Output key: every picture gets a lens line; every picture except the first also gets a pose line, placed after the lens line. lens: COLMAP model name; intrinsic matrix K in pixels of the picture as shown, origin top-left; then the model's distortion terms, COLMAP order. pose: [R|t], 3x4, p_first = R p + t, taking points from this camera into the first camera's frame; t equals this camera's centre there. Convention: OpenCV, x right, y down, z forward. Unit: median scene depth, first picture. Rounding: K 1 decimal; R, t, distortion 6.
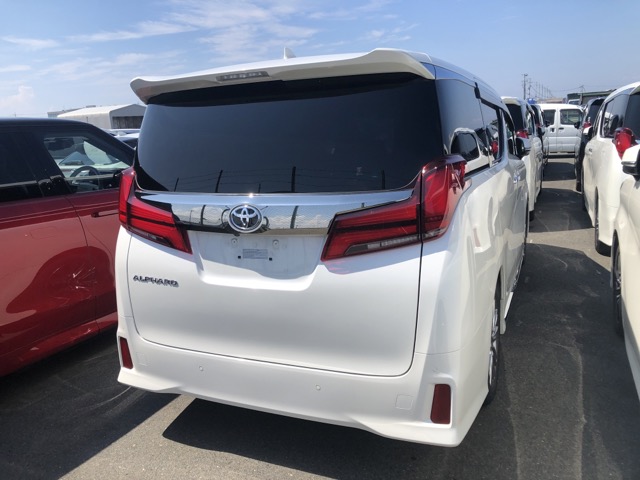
lens RADIAL K [[526.9, 0, 320.1], [0, 526.9, 241.1], [0, 0, 1]] dist [0.023261, -0.021393]
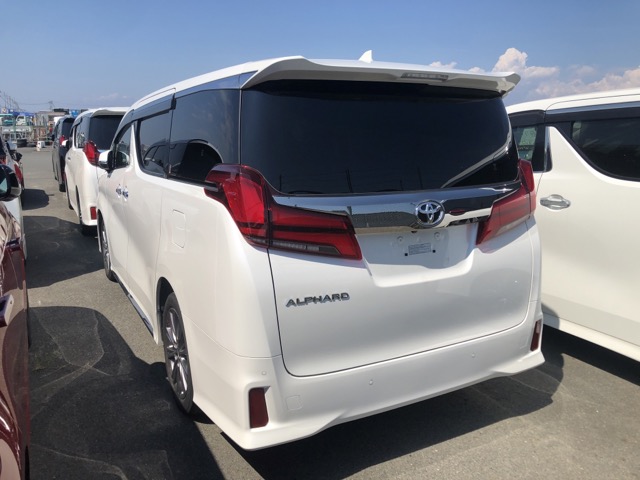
lens RADIAL K [[526.9, 0, 320.1], [0, 526.9, 239.5], [0, 0, 1]] dist [0.023261, -0.021393]
pose [[0.608394, -0.104064, 0.786783, -1.038630], [0.124776, 0.991579, 0.034667, -0.052837], [-0.783765, 0.077080, 0.616255, 0.508604]]
